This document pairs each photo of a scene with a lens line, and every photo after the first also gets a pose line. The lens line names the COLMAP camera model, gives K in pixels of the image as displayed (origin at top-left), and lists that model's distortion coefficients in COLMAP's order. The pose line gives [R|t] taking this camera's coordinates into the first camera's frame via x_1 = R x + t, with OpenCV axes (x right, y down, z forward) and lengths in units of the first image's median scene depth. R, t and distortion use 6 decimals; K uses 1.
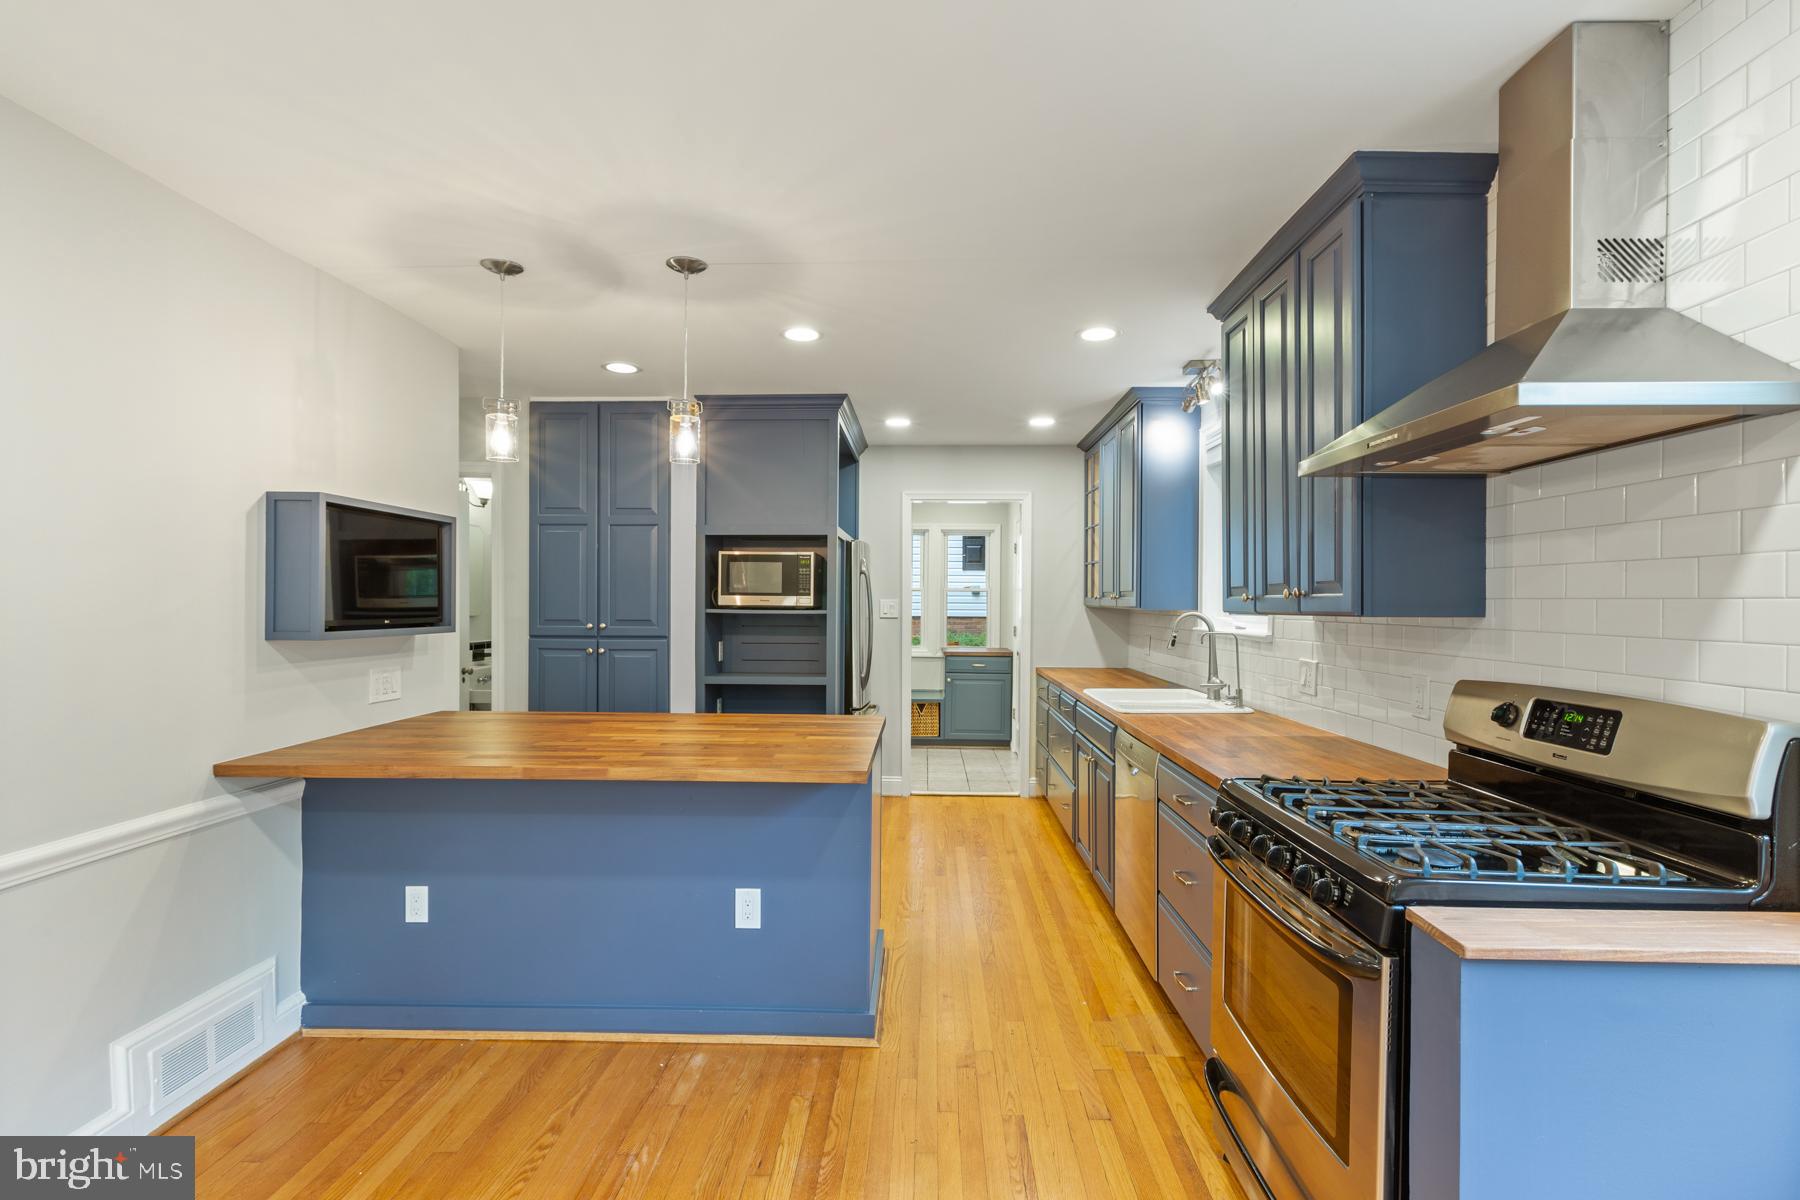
lens RADIAL K [[809.2, 0, 899.4], [0, 809.2, 606.8], [0, 0, 1]] dist [0.003901, -0.001929]
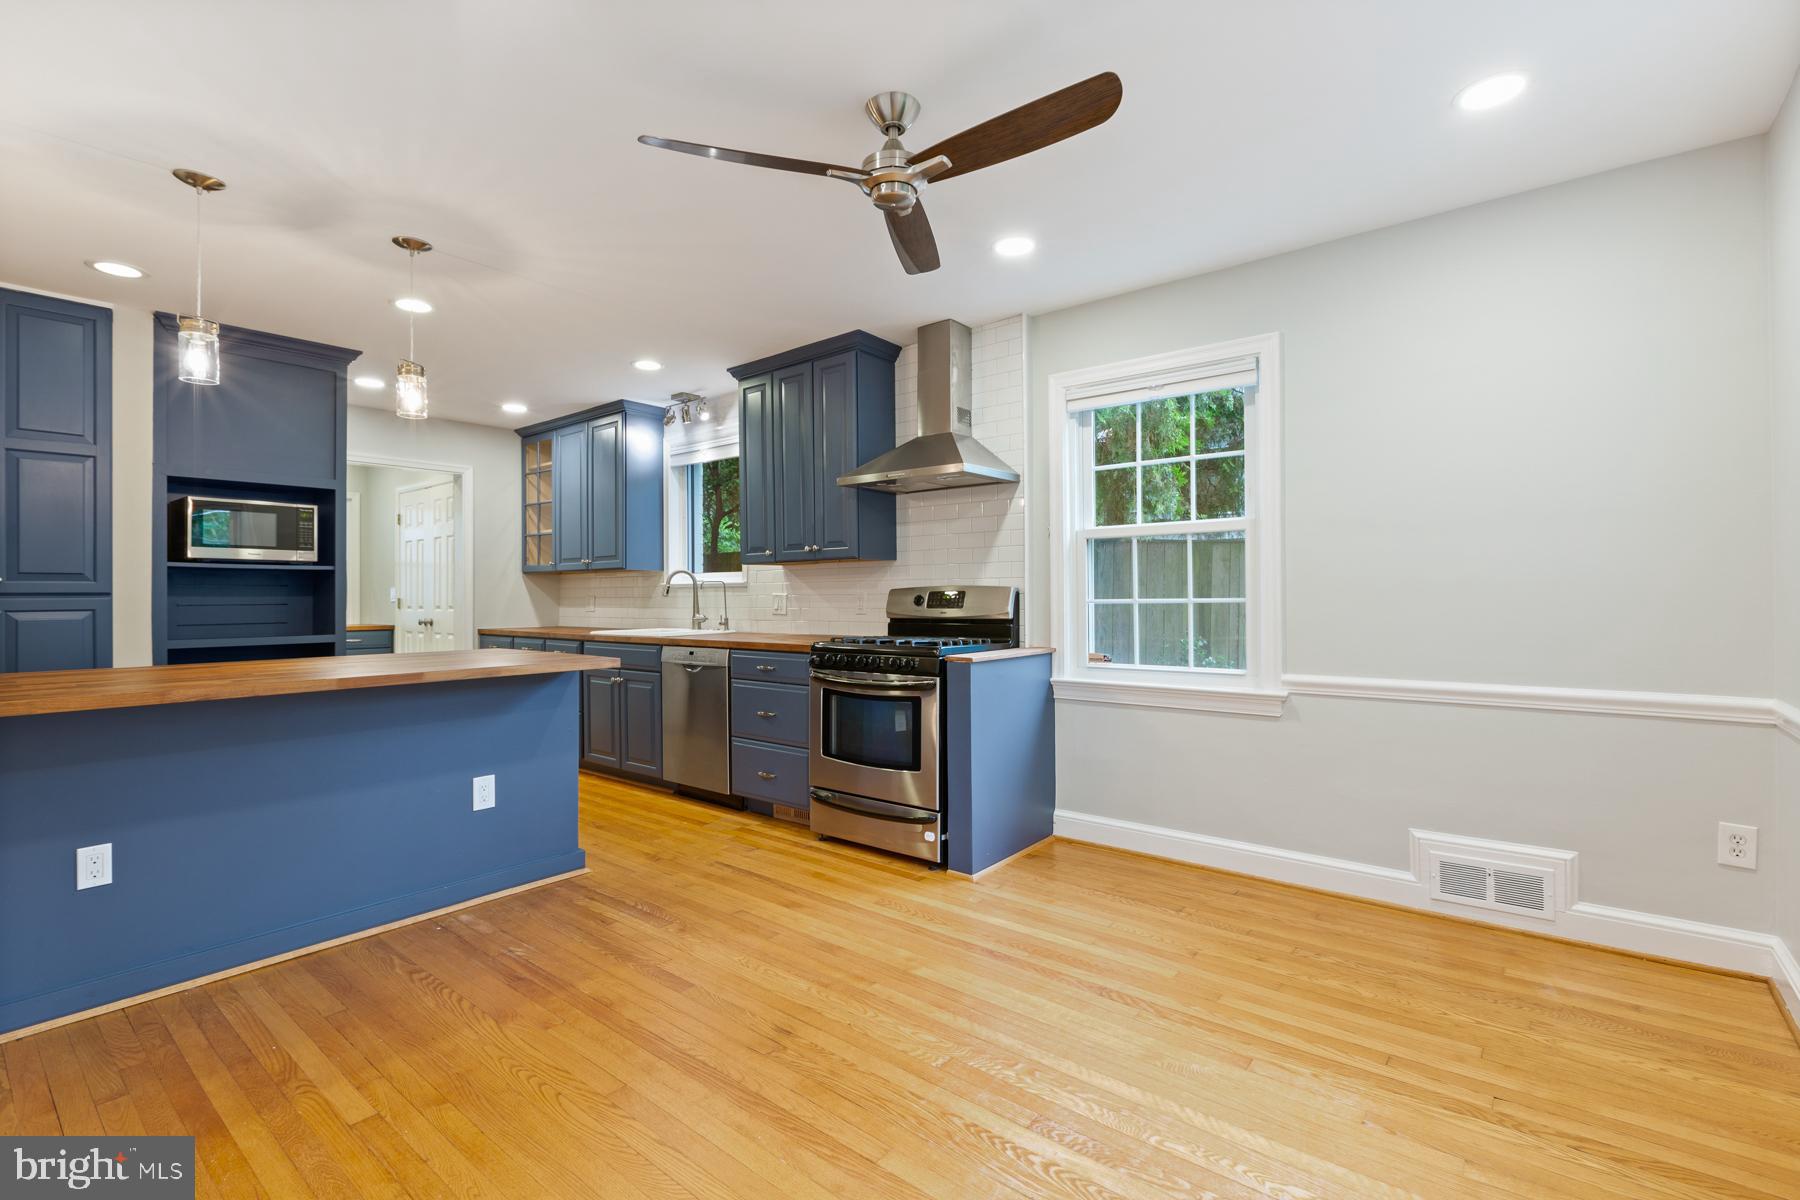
lens RADIAL K [[809.2, 0, 905.9], [0, 809.2, 596.0], [0, 0, 1]] dist [0.003901, -0.001929]
pose [[0.604111, -0.008488, 0.796855, -0.765567], [0.014502, 0.999895, -0.000344, 0.085799], [-0.796768, 0.011763, 0.604170, -0.243968]]
